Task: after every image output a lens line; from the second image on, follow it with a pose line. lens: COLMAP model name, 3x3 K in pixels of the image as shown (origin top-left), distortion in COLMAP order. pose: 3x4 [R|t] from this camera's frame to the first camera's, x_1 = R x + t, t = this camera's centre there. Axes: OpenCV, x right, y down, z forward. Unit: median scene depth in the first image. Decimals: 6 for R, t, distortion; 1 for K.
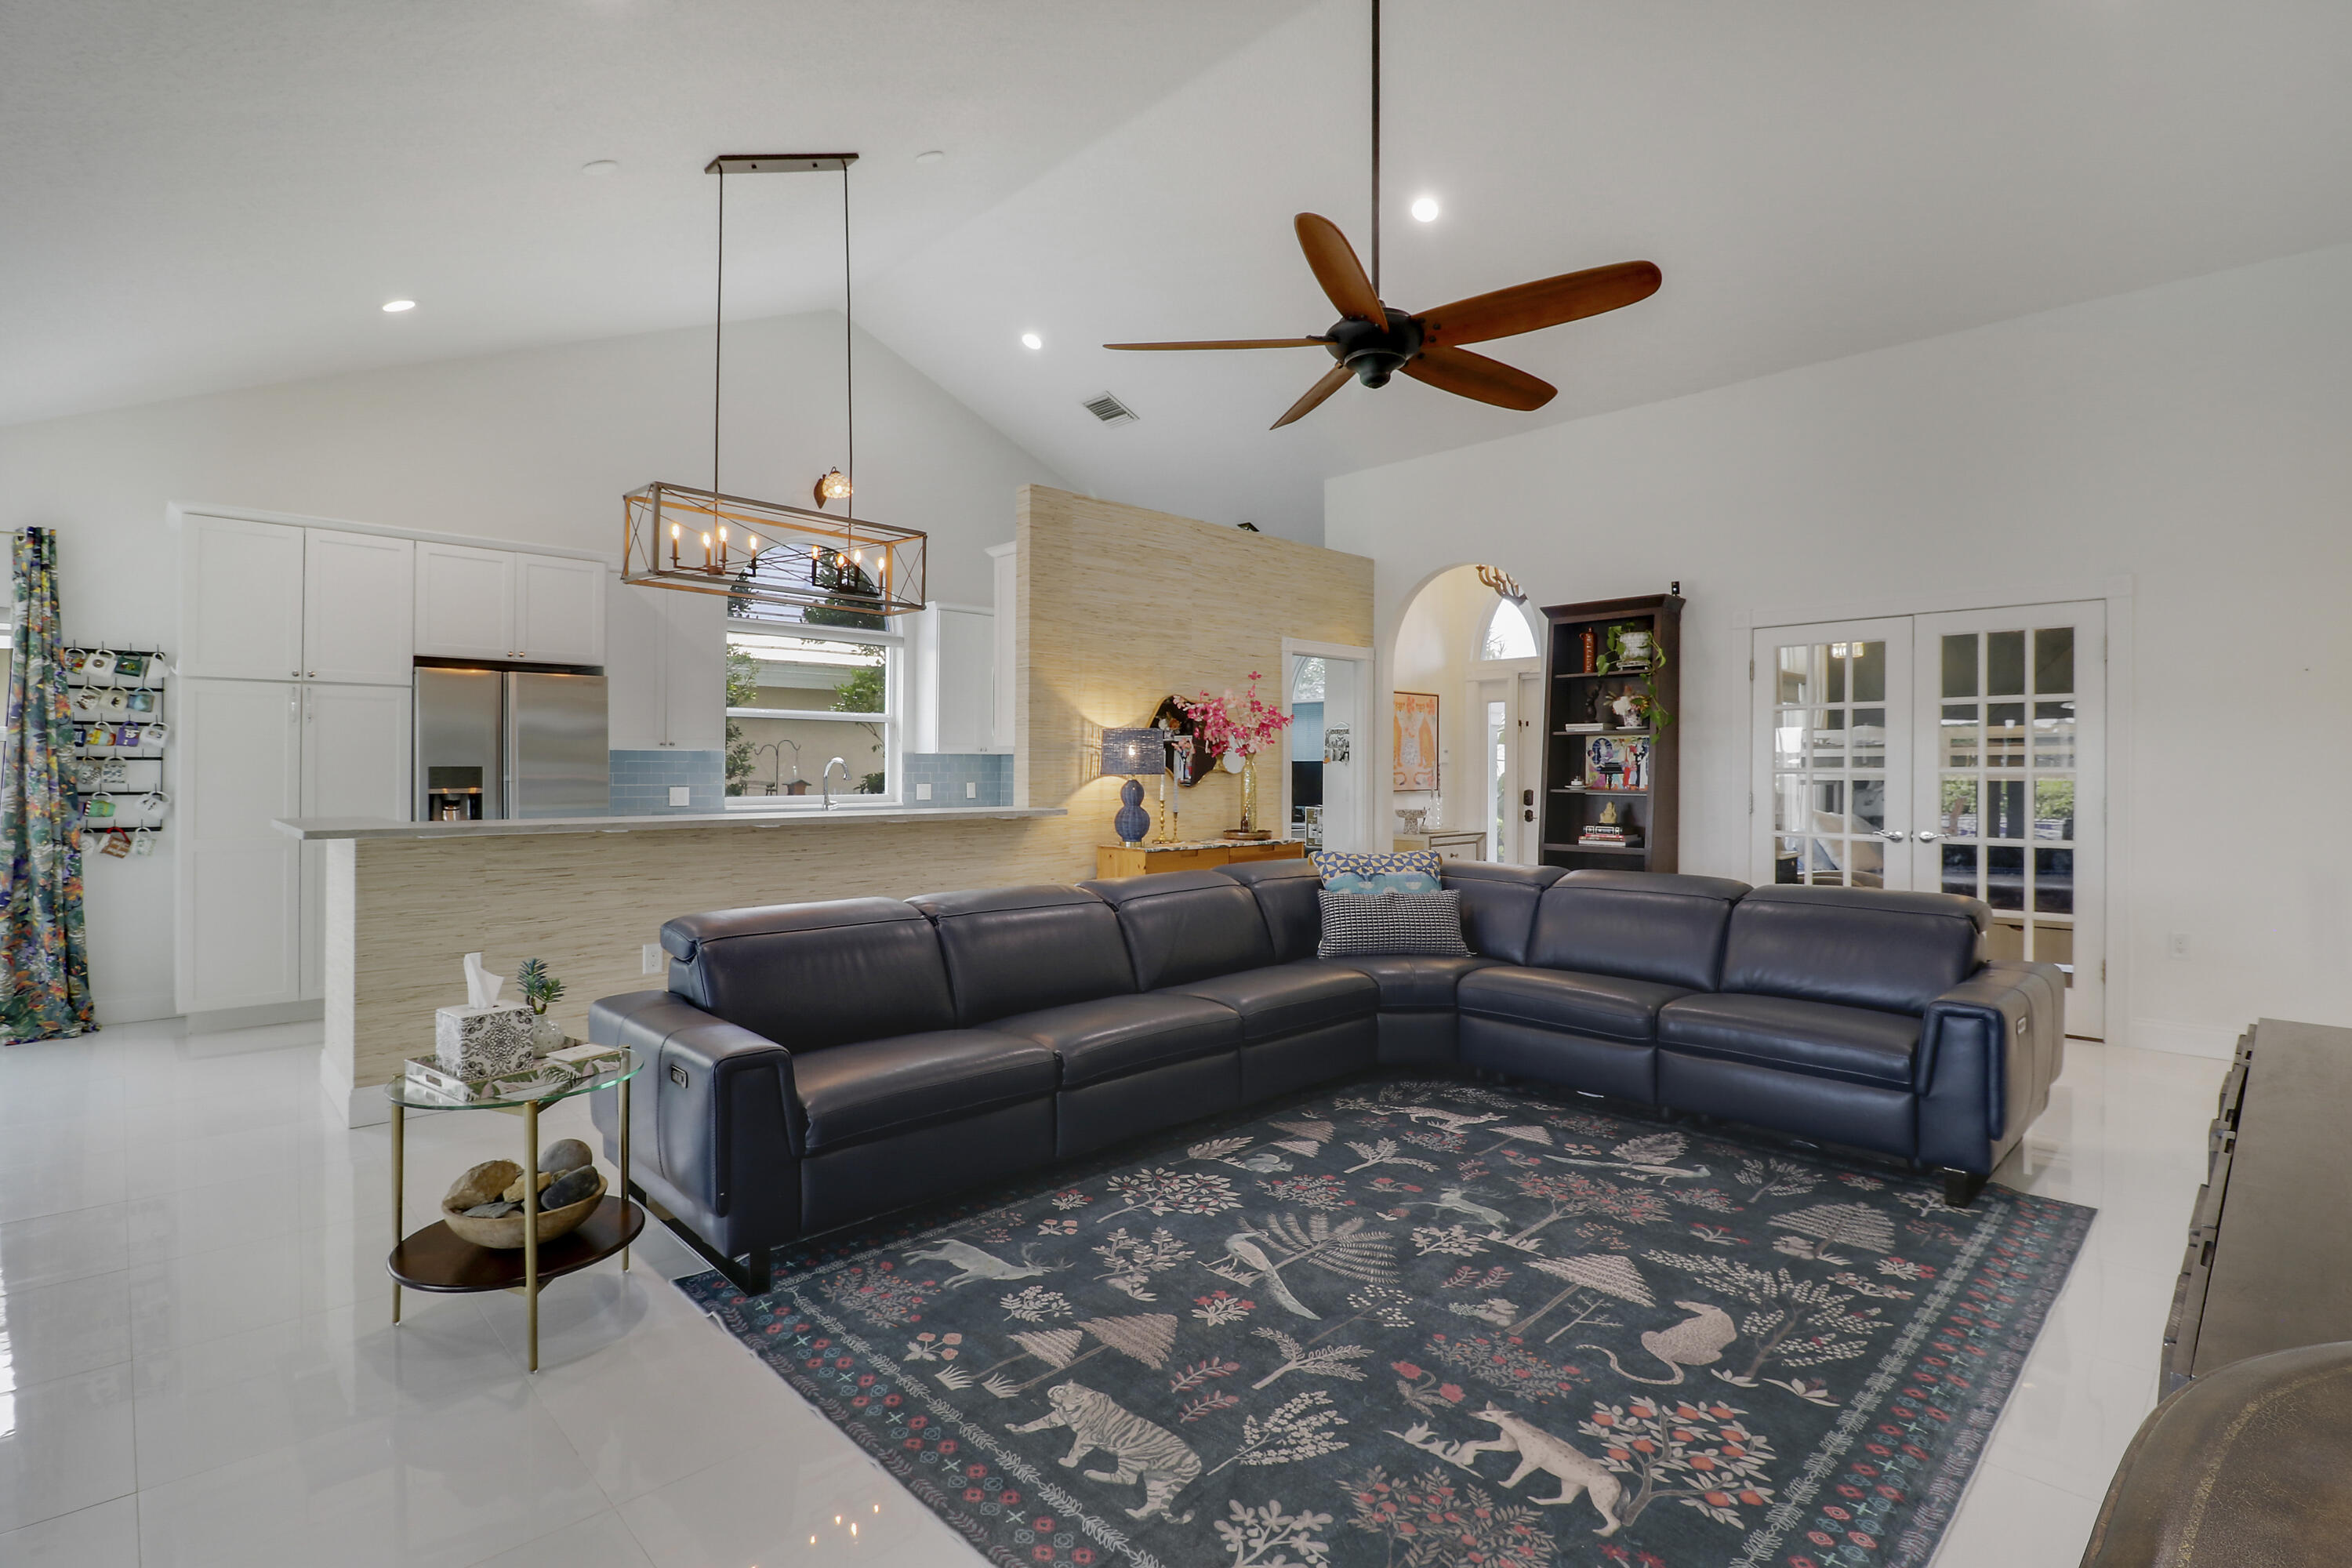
lens RADIAL K [[1148.9, 0, 1181.3], [0, 1148.9, 779.0], [0, 0, 1]] dist [-0.022124, -0.008536]
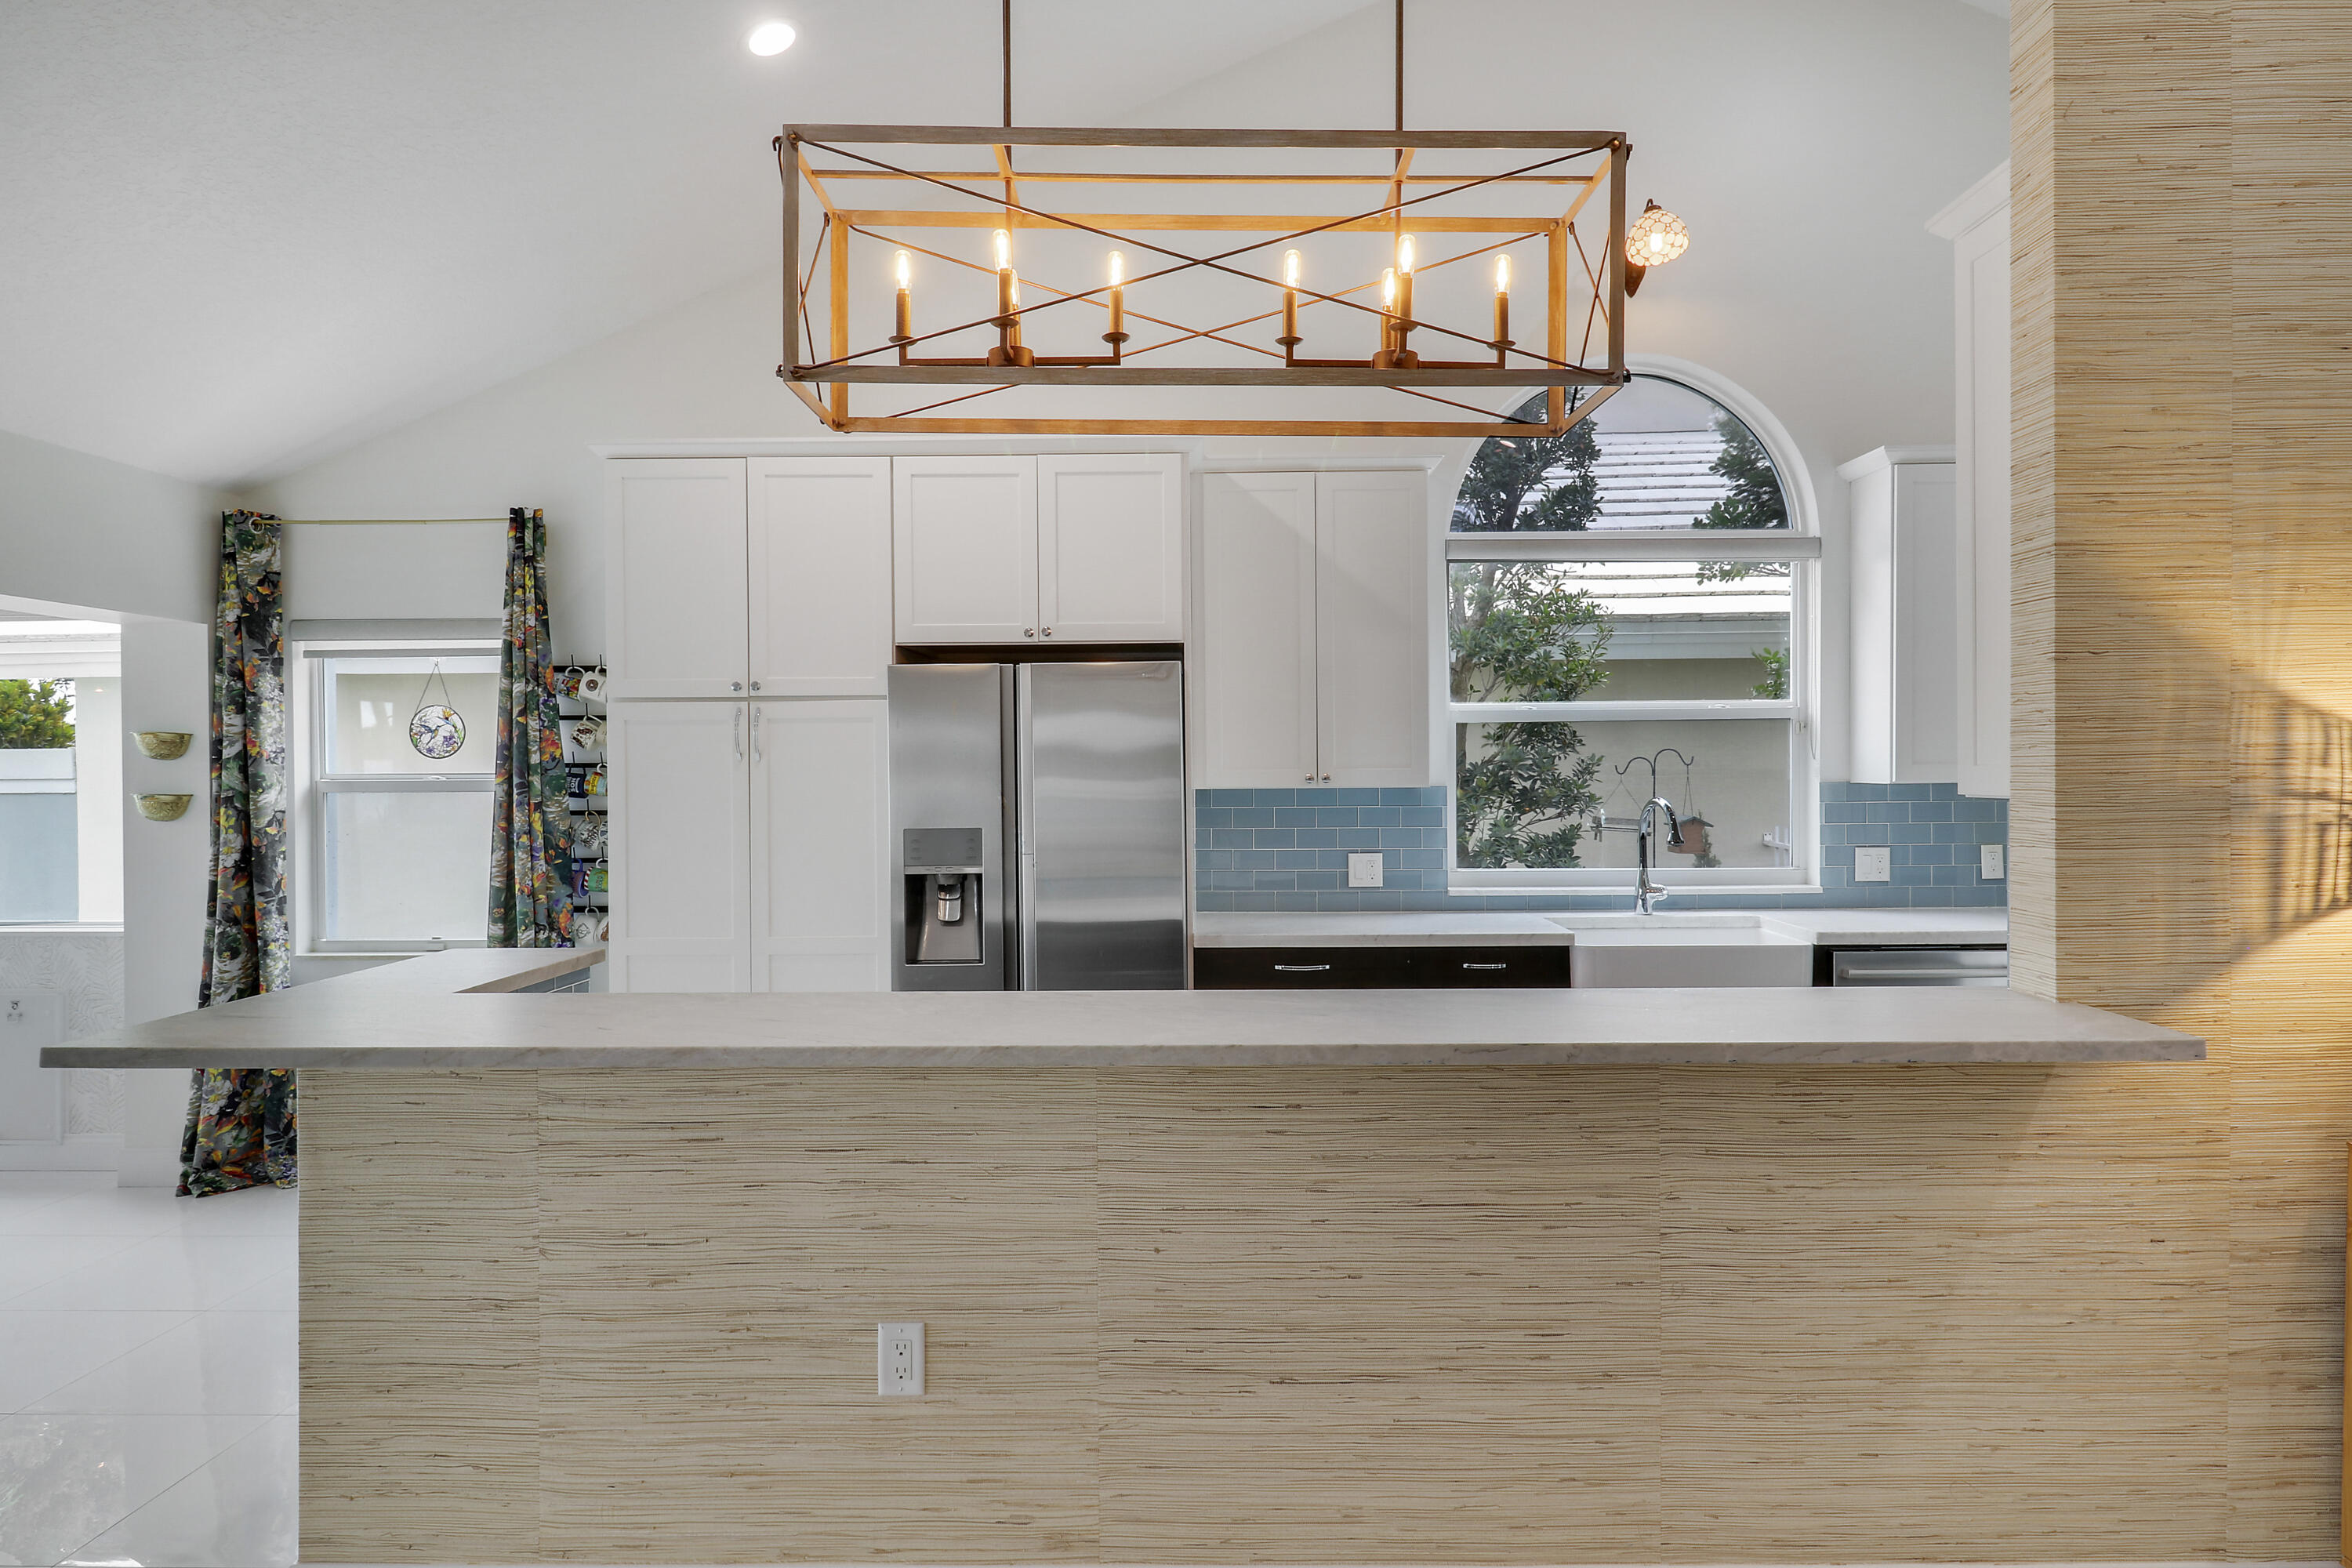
lens RADIAL K [[1390.6, 0, 1219.2], [0, 1390.6, 780.8], [0, 0, 1]] dist [0.004790, -0.001943]
pose [[0.717579, -0.002393, -0.696473, -0.039124], [0.005074, 0.999986, 0.001792, -0.041380], [0.696459, -0.004820, 0.717580, 0.658099]]
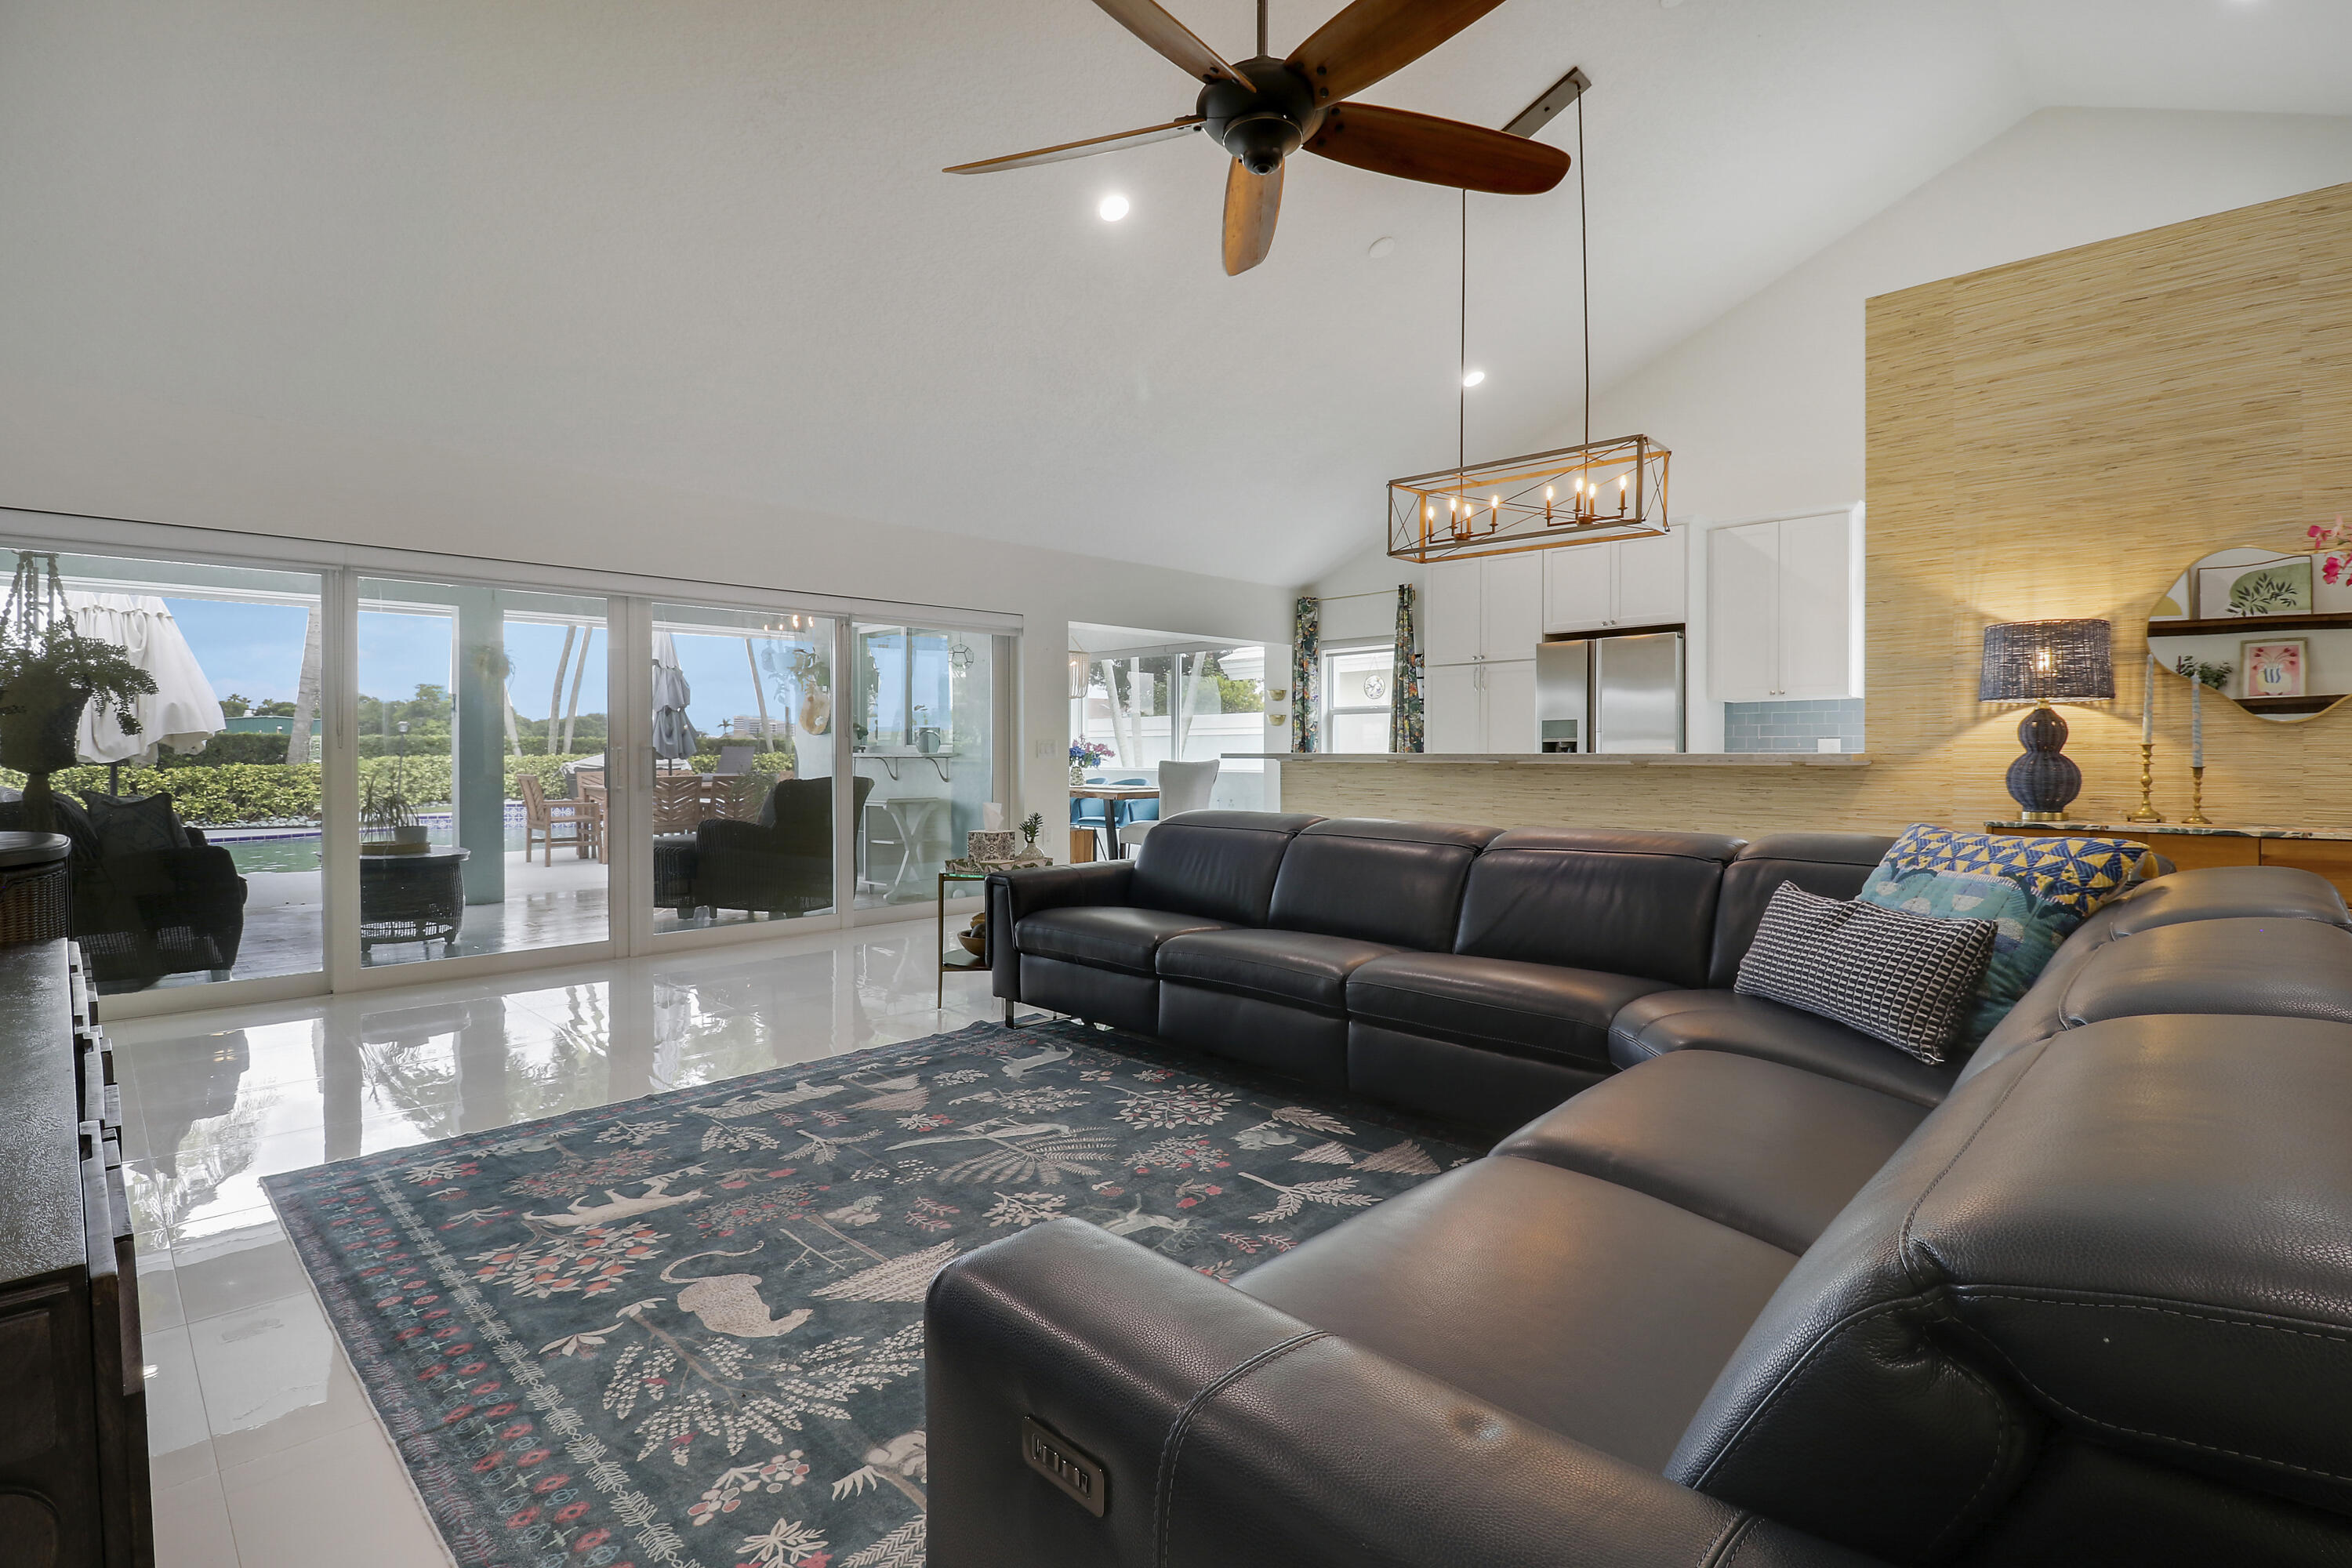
lens RADIAL K [[1094.5, 0, 1172.5], [0, 1094.5, 777.6], [0, 0, 1]] dist [-0.000551, -0.010232]
pose [[0.014340, 0.021611, -0.999664, 0.619198], [-0.006930, 0.999745, 0.021513, 0.031978], [0.999873, 0.006620, 0.014486, 0.636394]]
